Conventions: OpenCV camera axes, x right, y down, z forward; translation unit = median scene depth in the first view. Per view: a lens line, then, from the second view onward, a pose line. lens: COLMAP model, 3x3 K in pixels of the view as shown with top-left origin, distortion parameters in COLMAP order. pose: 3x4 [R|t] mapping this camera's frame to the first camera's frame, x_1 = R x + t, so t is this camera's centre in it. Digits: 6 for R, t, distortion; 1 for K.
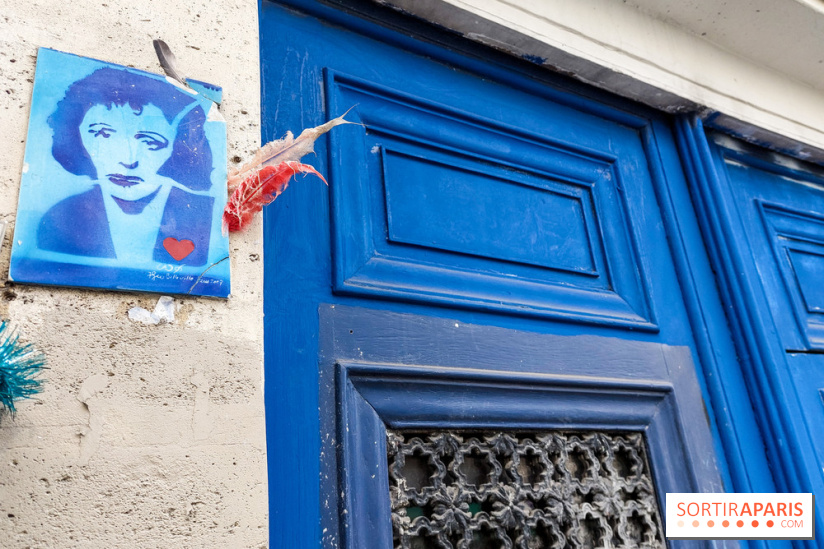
lens RADIAL K [[635.1, 0, 408.7], [0, 635.1, 263.1], [0, 0, 1]] dist [0.082579, -0.121408]
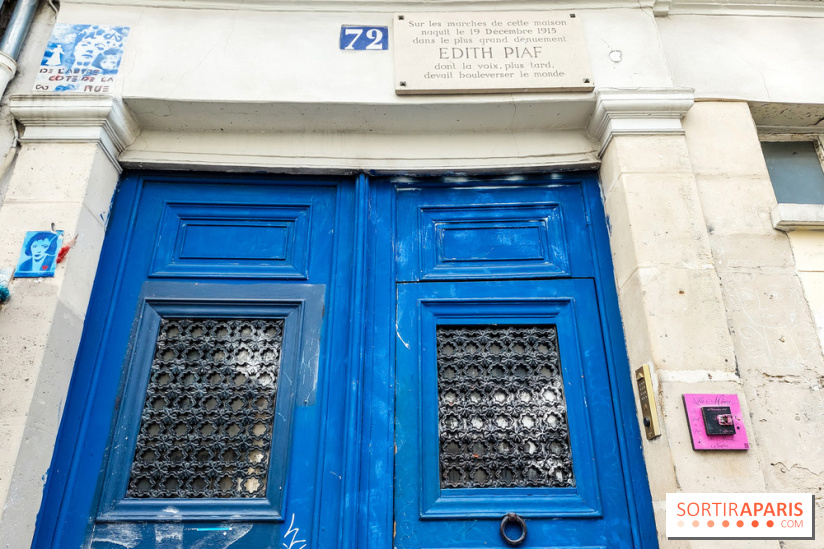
lens RADIAL K [[598.9, 0, 413.2], [0, 598.9, 272.8], [0, 0, 1]] dist [0.093549, -0.105763]
pose [[0.877696, -0.130856, -0.461006, 2.448553], [0.120701, 0.991347, -0.051594, 0.343082], [0.463768, -0.010360, 0.885896, -1.055900]]
